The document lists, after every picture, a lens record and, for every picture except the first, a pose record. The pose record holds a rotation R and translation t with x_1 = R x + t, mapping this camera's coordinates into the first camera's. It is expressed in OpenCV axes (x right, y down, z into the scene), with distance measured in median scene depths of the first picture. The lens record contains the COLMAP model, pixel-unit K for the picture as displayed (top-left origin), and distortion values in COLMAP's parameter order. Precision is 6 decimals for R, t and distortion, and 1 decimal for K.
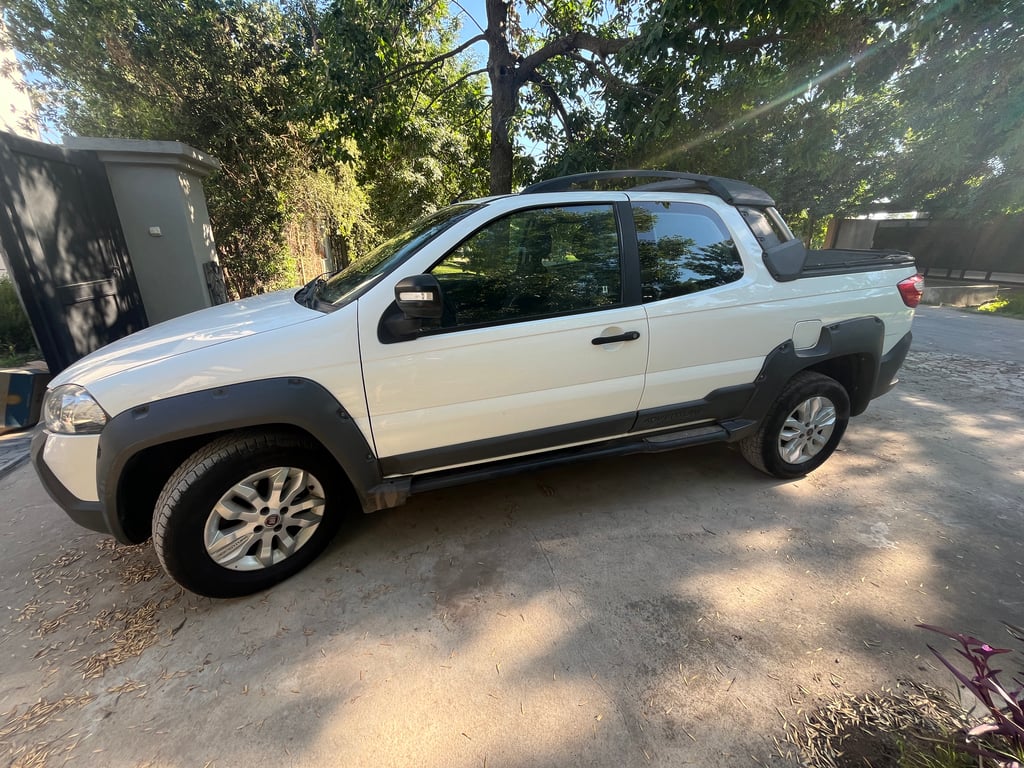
lens RADIAL K [[414.6, 0, 518.3], [0, 414.6, 380.3], [0, 0, 1]] dist [-0.008489, 0.001333]
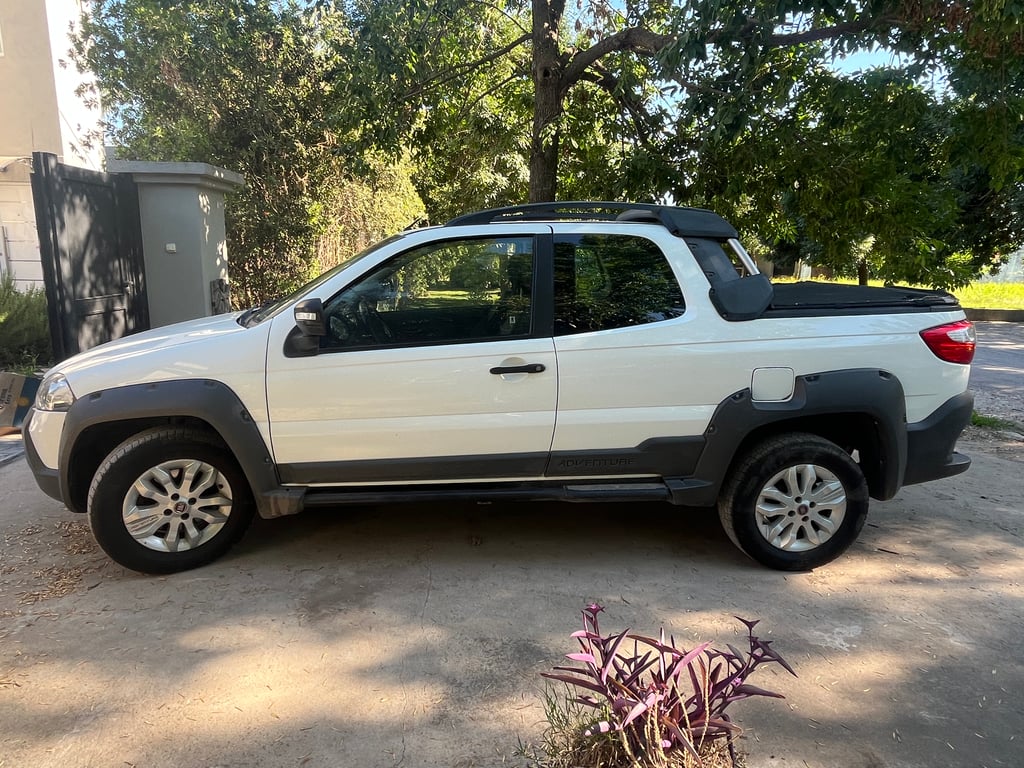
lens RADIAL K [[633.9, 0, 511.9], [0, 633.9, 378.3], [0, 0, 1]] dist [0.004278, -0.006055]
pose [[0.967494, 0.061448, -0.245315, 0.556293], [-0.094264, 0.987751, -0.124349, 0.099339], [0.234669, 0.143431, 0.961435, -0.409519]]
